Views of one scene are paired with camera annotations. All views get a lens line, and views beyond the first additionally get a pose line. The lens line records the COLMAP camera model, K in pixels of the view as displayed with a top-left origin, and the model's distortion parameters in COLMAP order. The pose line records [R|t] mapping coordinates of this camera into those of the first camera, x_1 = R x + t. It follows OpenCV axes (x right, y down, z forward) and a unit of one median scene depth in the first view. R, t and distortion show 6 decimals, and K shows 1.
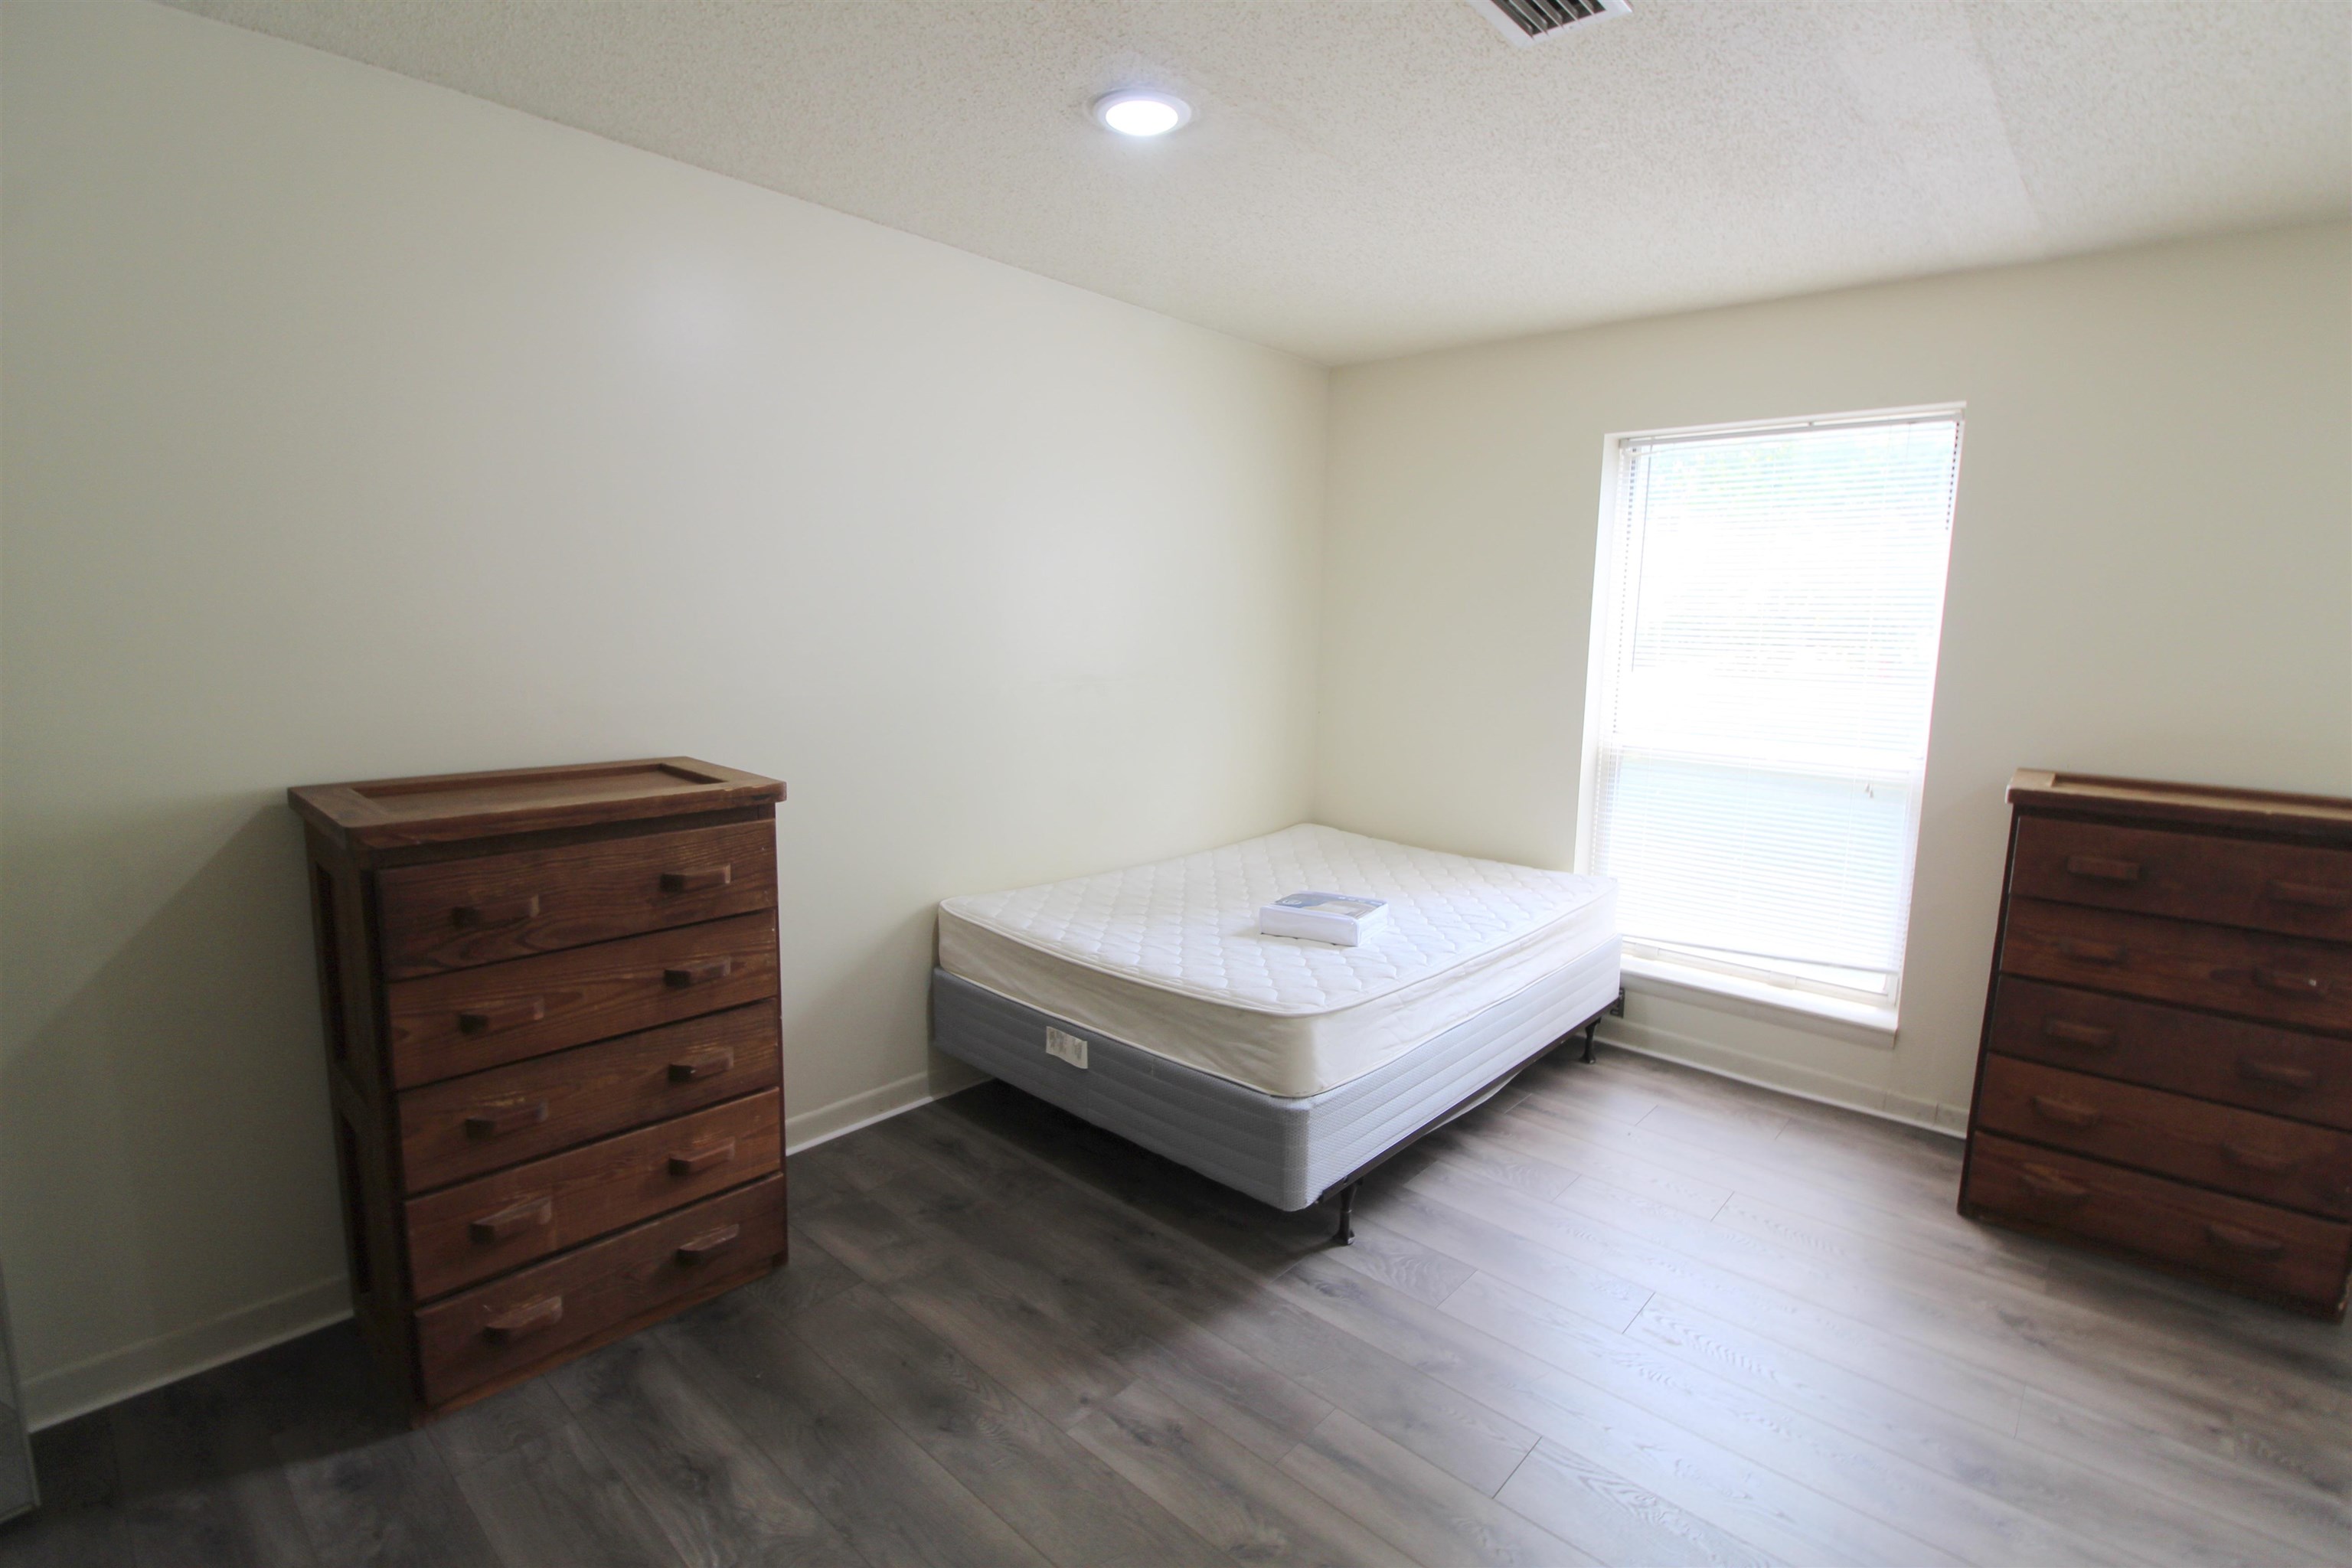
lens RADIAL K [[1089.1, 0, 1200.4], [0, 1089.1, 782.5], [0, 0, 1]] dist [-0.003235, -0.010910]
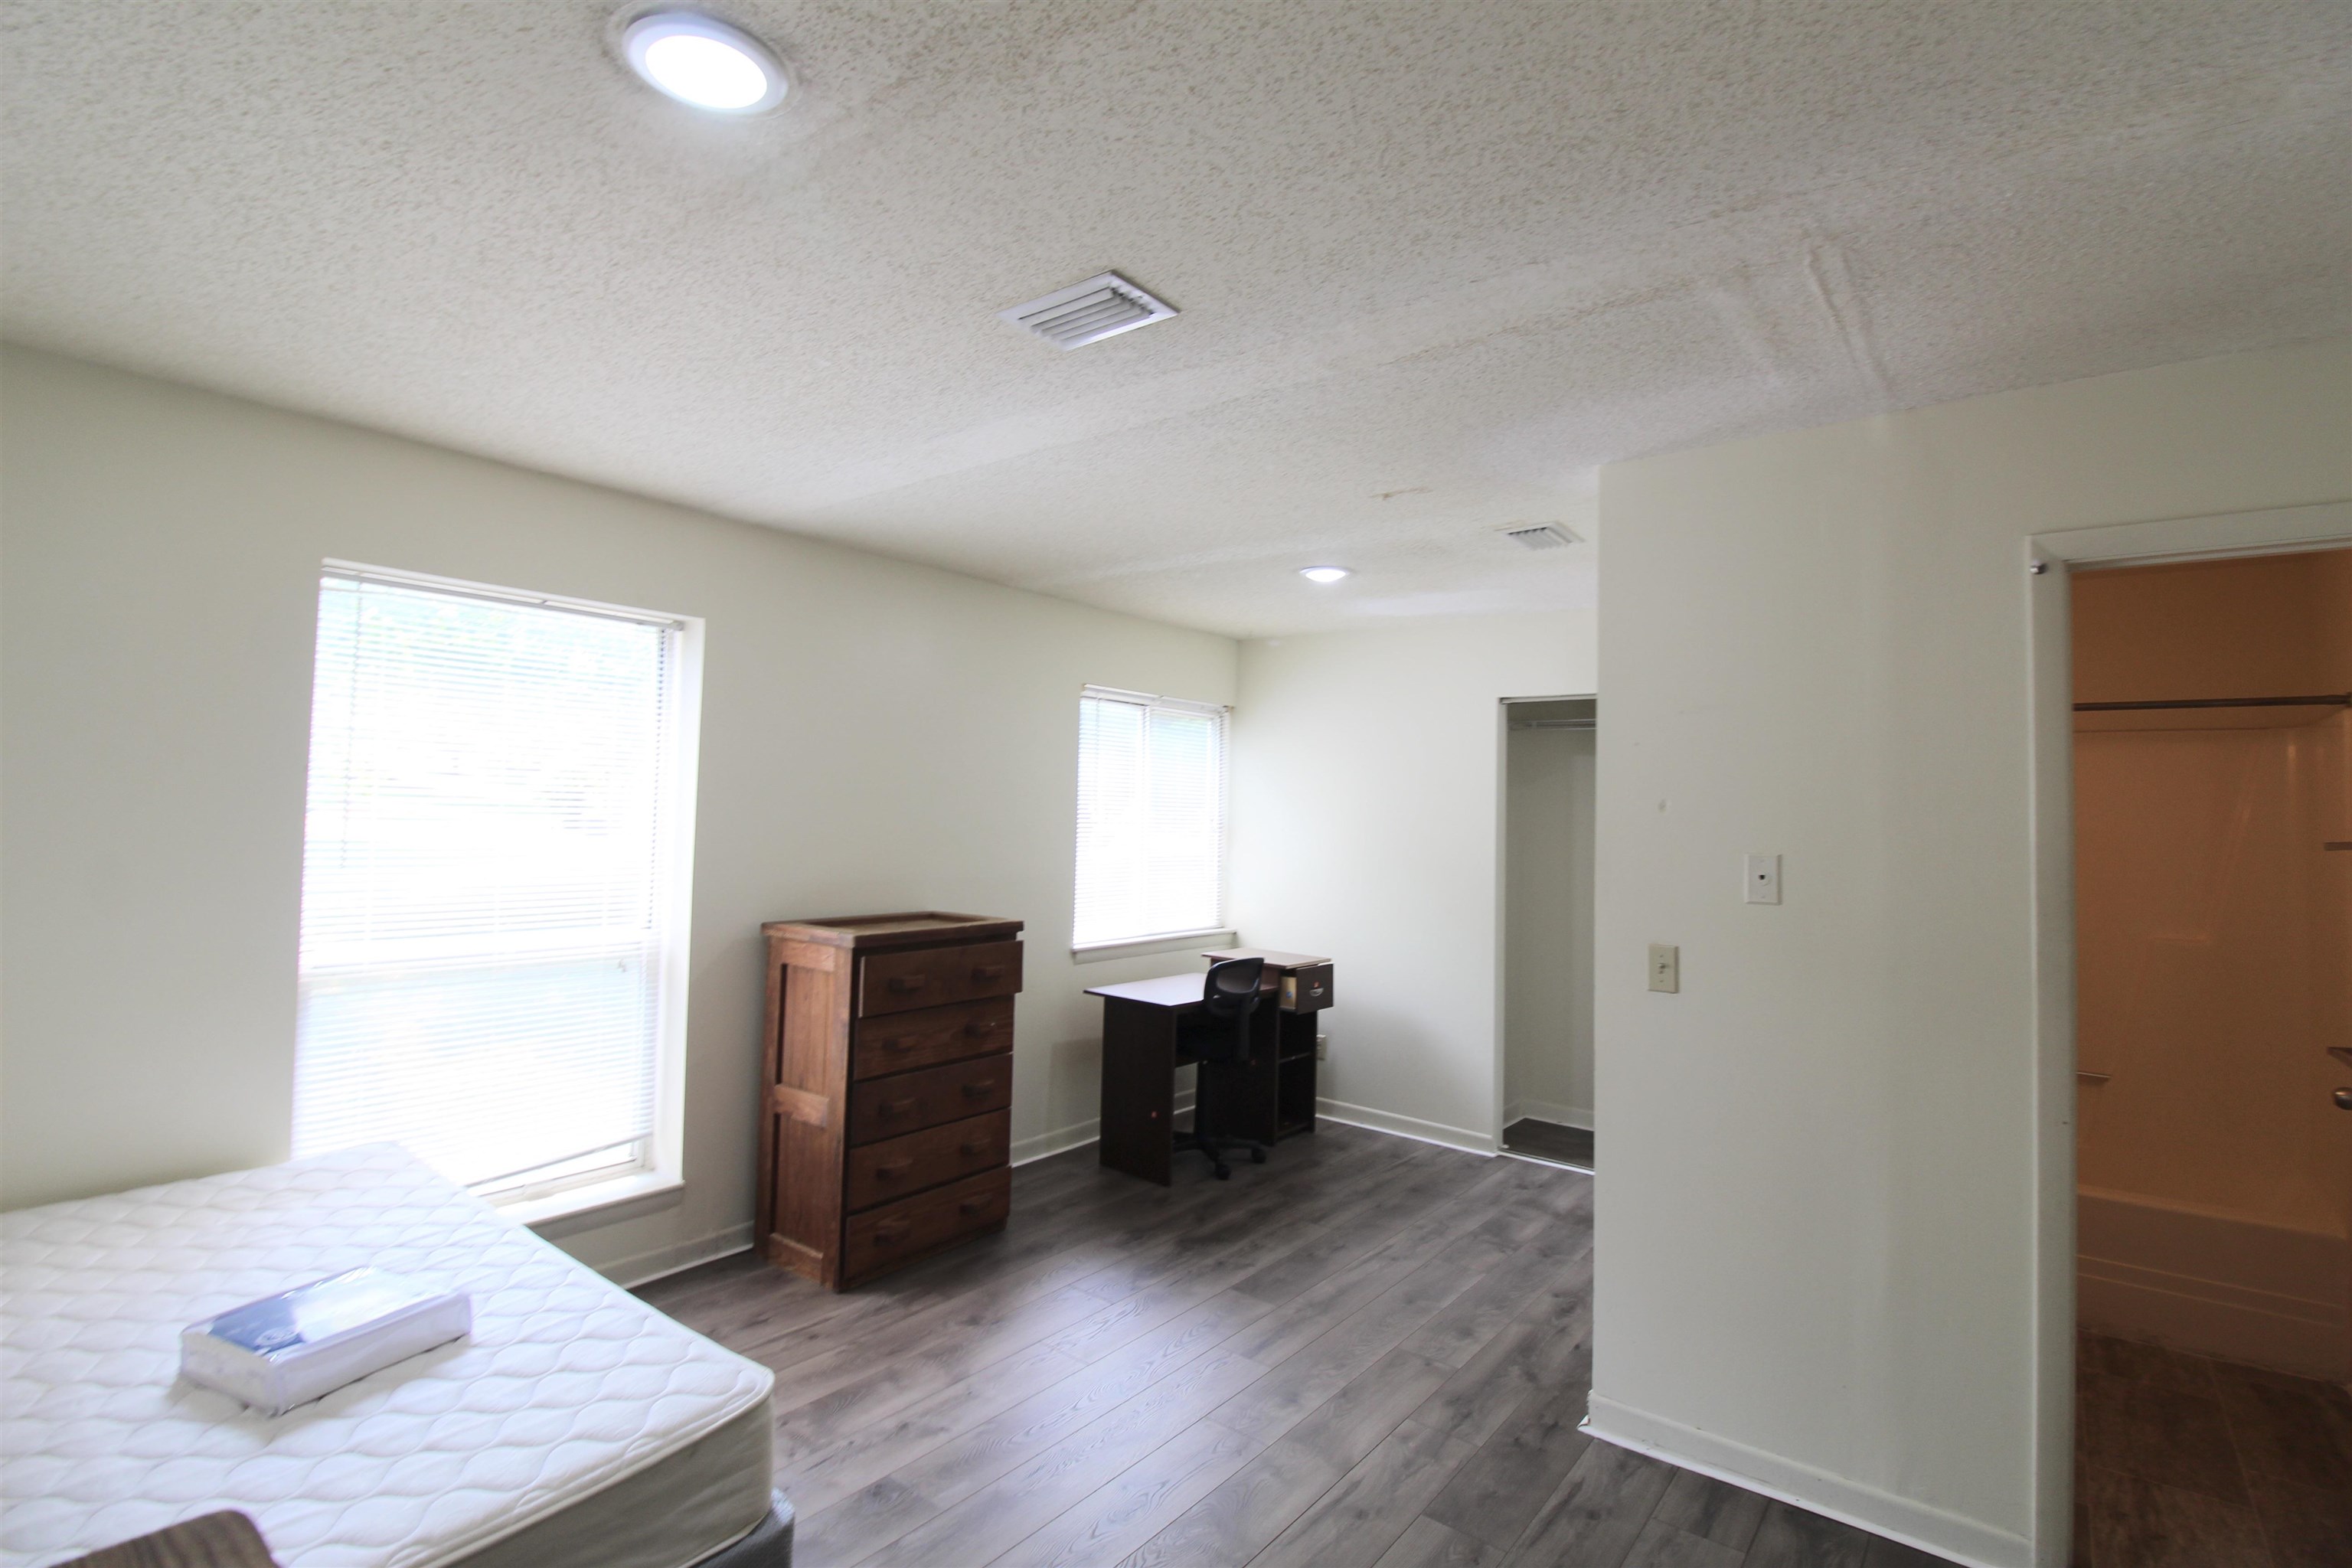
lens RADIAL K [[1089.1, 0, 1182.1], [0, 1089.1, 770.9], [0, 0, 1]] dist [-0.003235, -0.010910]
pose [[-0.054917, 0.015111, 0.998377, -0.583716], [0.122769, 0.992401, -0.008268, -0.133767], [-0.990915, 0.122116, -0.056355, 0.667071]]
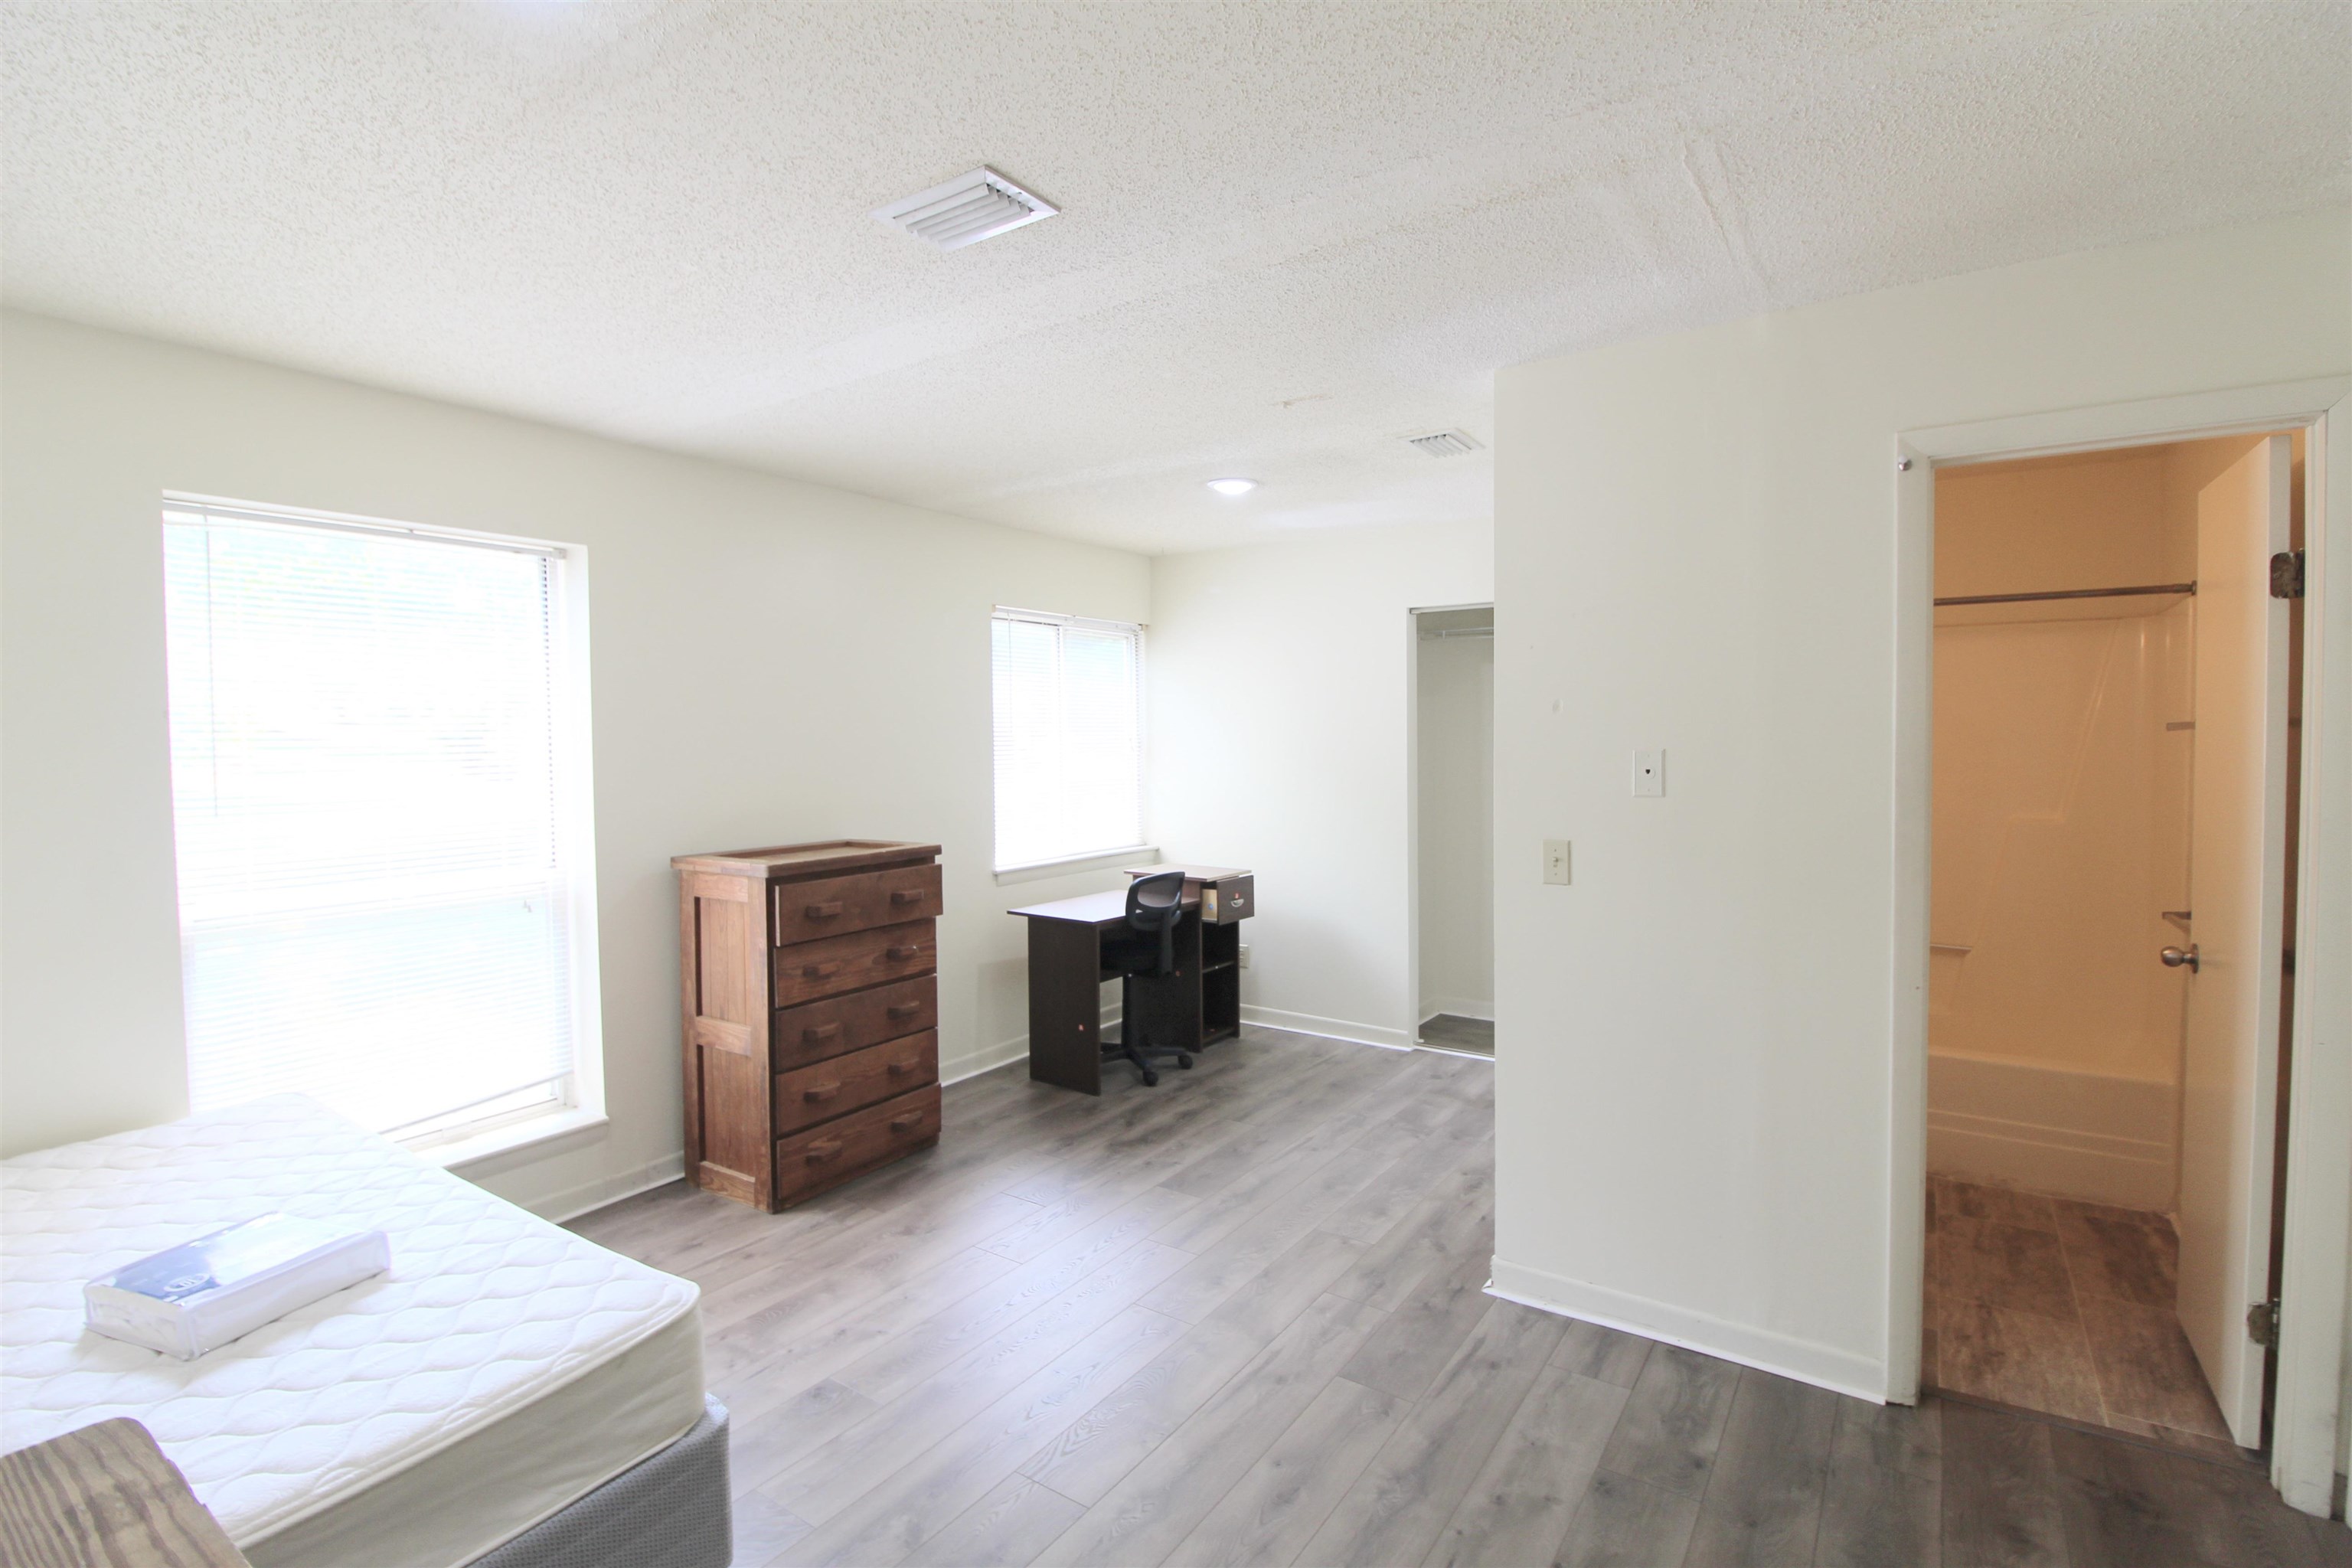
lens RADIAL K [[1089.1, 0, 1186.5], [0, 1089.1, 781.9], [0, 0, 1]] dist [-0.003235, -0.010910]
pose [[-0.125564, -0.063106, 0.990076, -0.593903], [0.154080, 0.984625, 0.082299, -0.124101], [-0.980047, 0.162885, -0.113910, 0.649018]]
